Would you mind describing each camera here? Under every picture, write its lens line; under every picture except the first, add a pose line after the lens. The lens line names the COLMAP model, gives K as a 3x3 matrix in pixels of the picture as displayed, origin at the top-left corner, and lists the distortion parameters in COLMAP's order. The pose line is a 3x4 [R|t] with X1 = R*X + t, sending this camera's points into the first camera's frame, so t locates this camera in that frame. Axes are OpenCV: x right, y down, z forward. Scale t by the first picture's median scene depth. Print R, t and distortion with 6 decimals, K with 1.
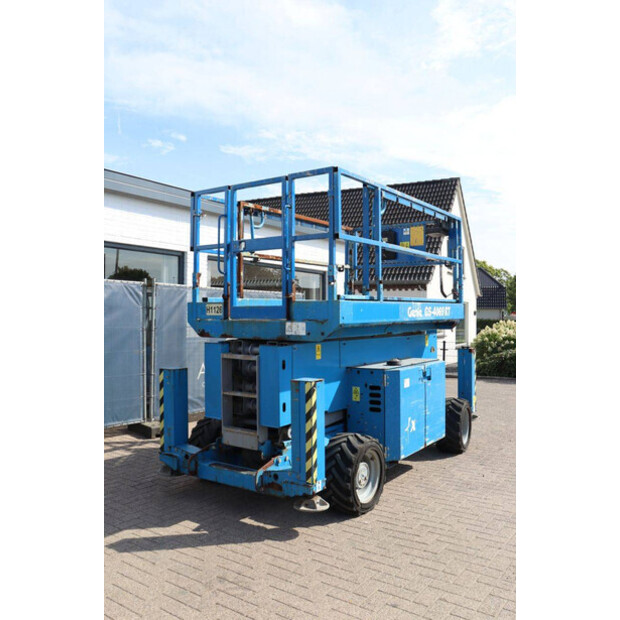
lens RADIAL K [[544.6, 0, 310.0], [0, 544.6, 310.0], [0, 0, 1]] dist [-0.141052, 0.100154]
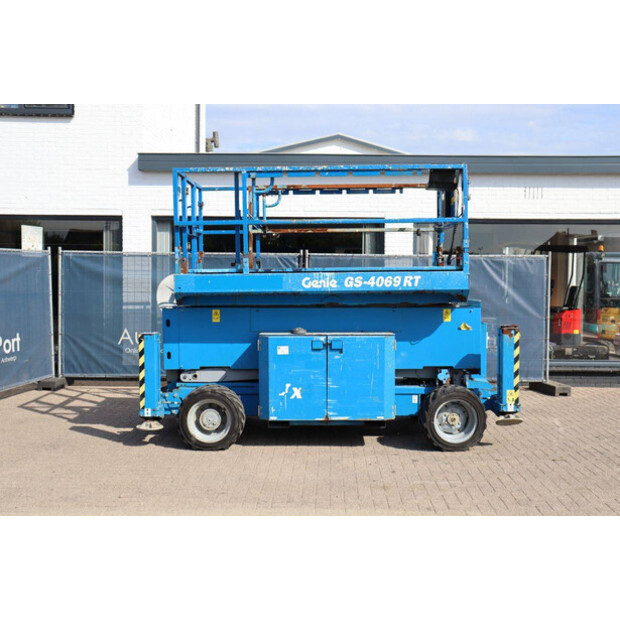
lens RADIAL K [[750.7, 0, 310.0], [0, 750.7, 310.0], [0, 0, 1]] dist [-0.023868, 0.040817]
pose [[0.567203, 0.032588, -0.822933, 1.564492], [0.007895, 0.998956, 0.045000, -0.009579], [0.823540, -0.032021, 0.566353, 0.241262]]
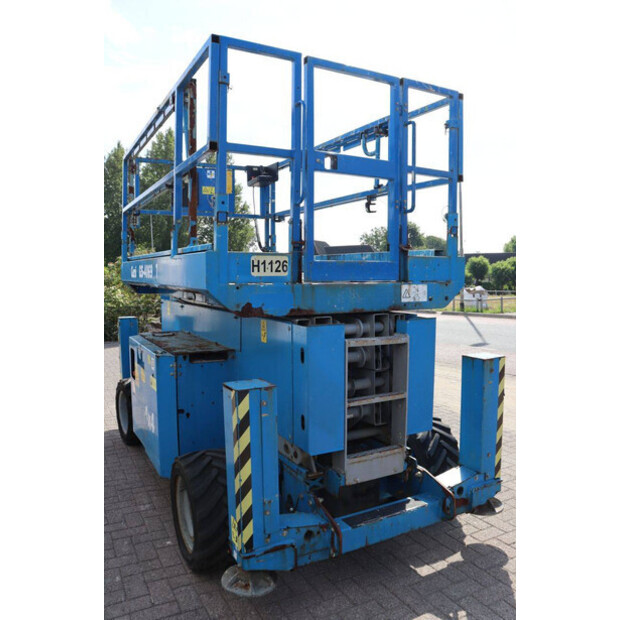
lens RADIAL K [[507.8, 0, 310.0], [0, 507.8, 310.0], [0, 0, 1]] dist [-0.164247, 0.130489]
pose [[0.452223, -0.065679, 0.889483, -0.683215], [-0.001128, 0.997242, 0.074210, 0.006284], [-0.891904, -0.034563, 0.450901, 0.799519]]
